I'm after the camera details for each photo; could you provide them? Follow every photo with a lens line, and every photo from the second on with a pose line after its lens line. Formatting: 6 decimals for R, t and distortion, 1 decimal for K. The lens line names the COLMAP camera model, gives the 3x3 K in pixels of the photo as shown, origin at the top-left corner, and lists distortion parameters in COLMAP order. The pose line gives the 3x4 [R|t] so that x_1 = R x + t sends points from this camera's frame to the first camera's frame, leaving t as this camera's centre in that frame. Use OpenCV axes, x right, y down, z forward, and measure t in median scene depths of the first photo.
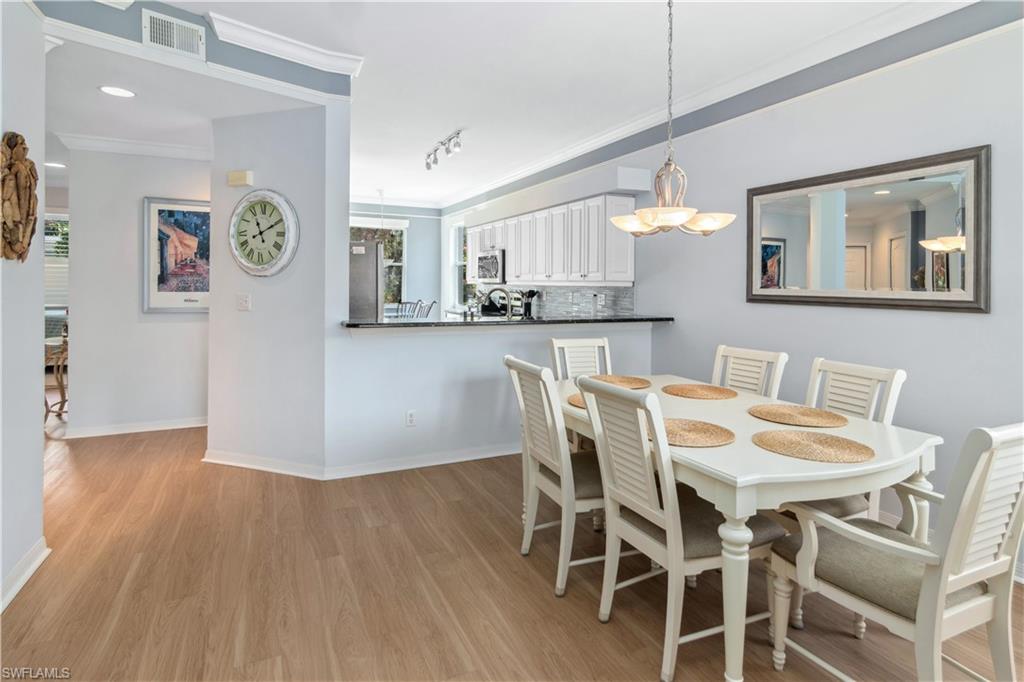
lens RADIAL K [[538.5, 0, 516.7], [0, 538.5, 286.1], [0, 0, 1]] dist [-0.000017, -0.000503]
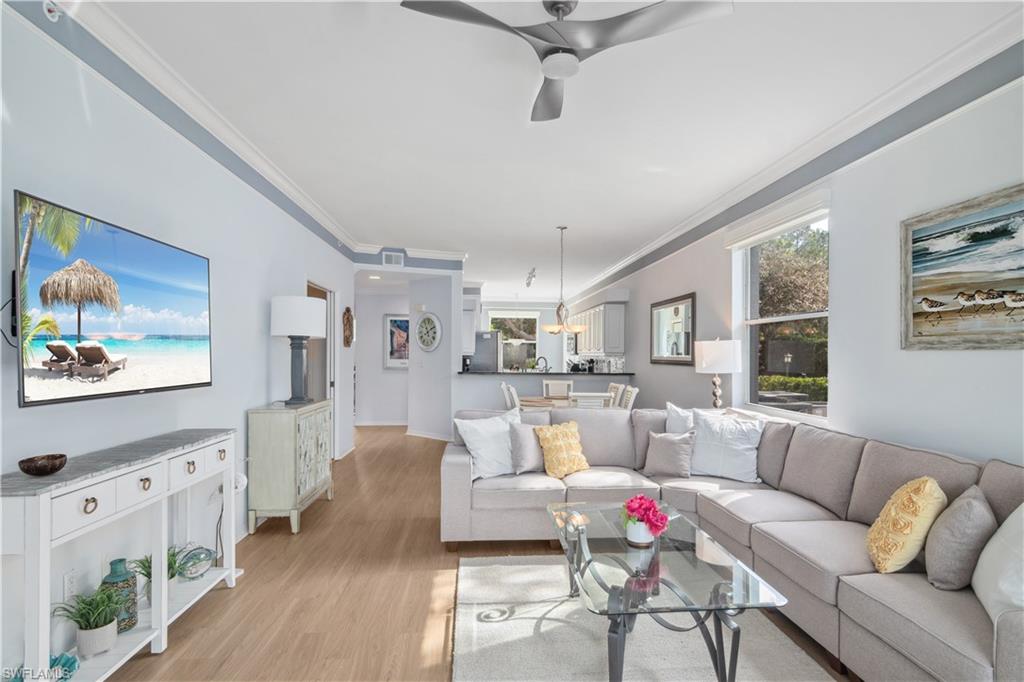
lens RADIAL K [[538.5, 0, 512.2], [0, 538.5, 347.6], [0, 0, 1]] dist [-0.000017, -0.000503]
pose [[0.928173, -0.009451, -0.372028, 0.679010], [0.001838, 0.999782, -0.020813, 0.012431], [0.372143, 0.018634, 0.927988, -0.938734]]
